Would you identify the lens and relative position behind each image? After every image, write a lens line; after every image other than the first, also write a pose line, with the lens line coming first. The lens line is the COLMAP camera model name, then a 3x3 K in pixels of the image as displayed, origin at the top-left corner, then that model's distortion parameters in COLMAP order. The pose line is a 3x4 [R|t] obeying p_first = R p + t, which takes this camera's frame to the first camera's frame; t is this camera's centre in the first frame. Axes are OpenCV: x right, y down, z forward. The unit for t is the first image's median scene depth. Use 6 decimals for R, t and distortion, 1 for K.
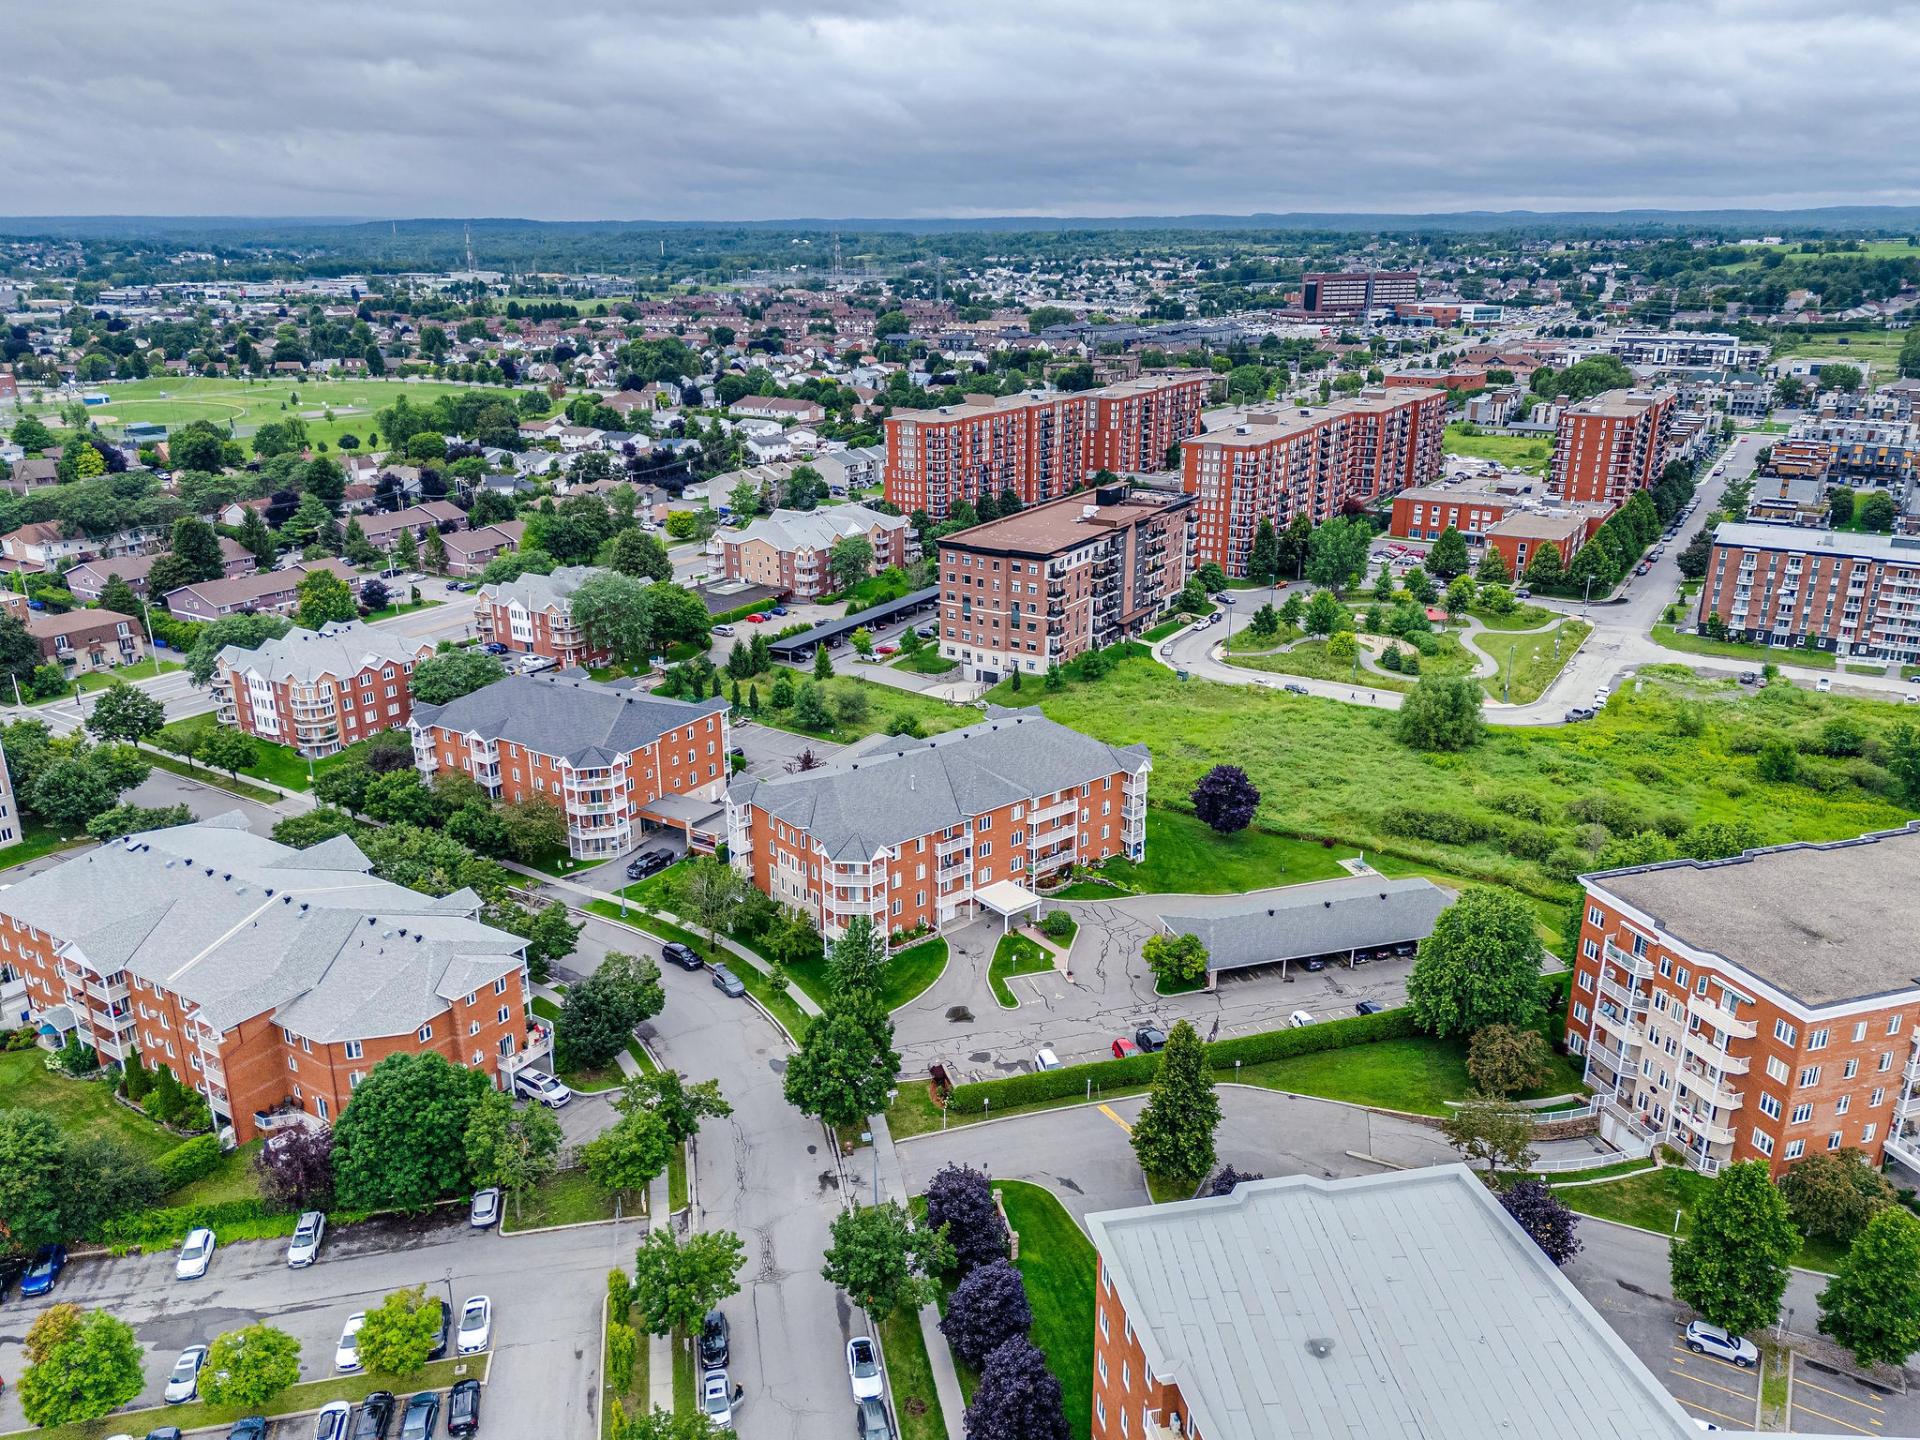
lens RADIAL K [[1409.8, 0, 964.5], [0, 1409.8, 713.6], [0, 0, 1]] dist [0.072689, -0.063304]
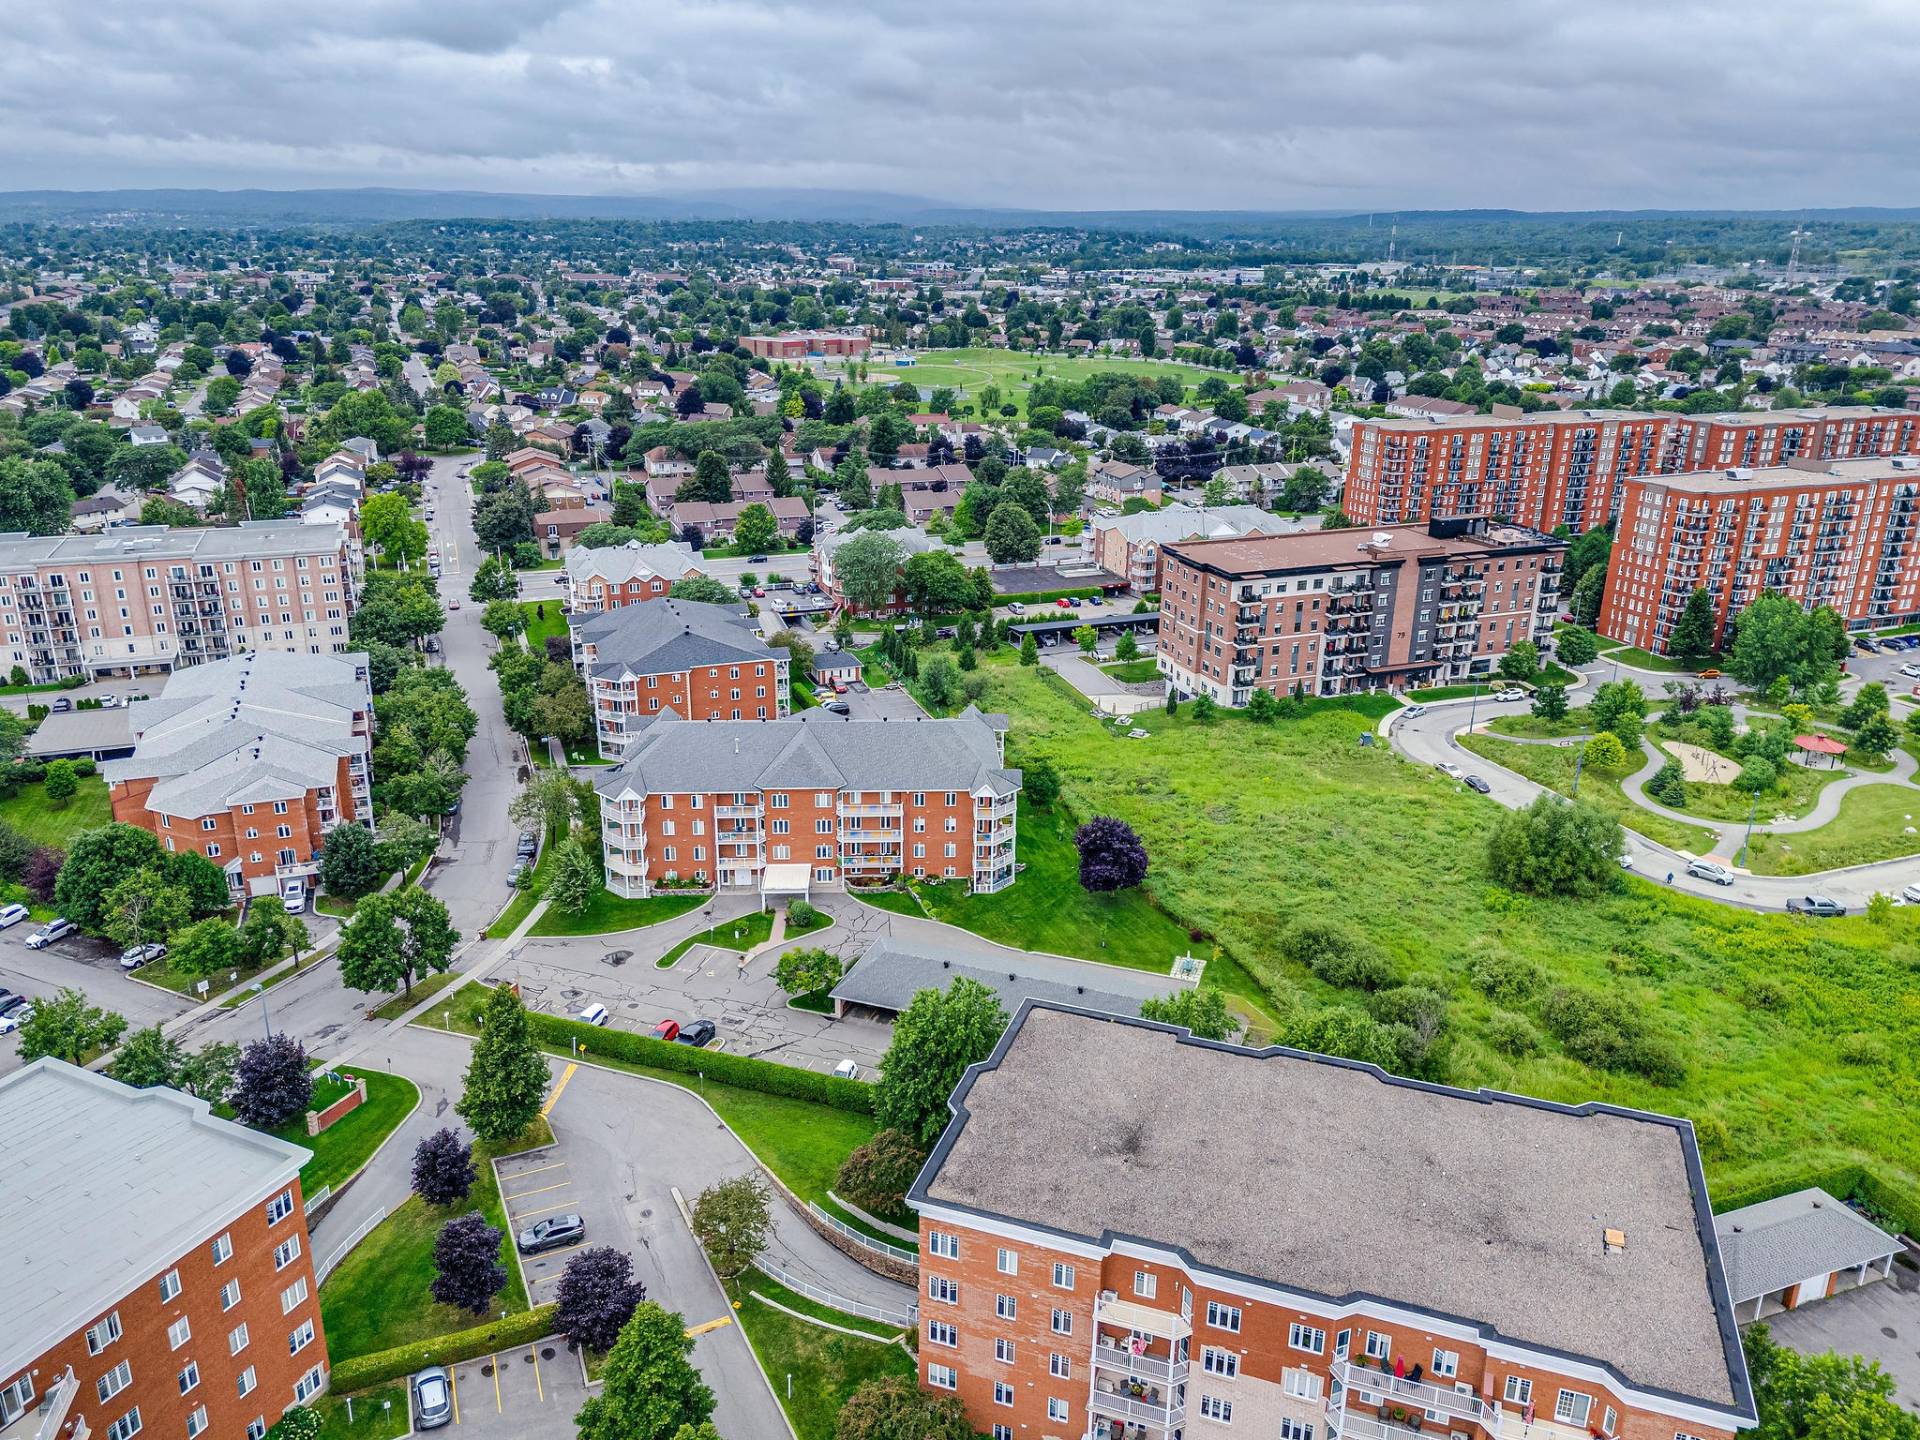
lens RADIAL K [[1409.8, 0, 963.3], [0, 1409.8, 730.4], [0, 0, 1]] dist [0.072689, -0.063304]
pose [[0.798988, 0.212097, -0.562702, 0.291825], [-0.203365, 0.975904, 0.079084, -0.033476], [0.565916, 0.051246, 0.822868, 0.104242]]
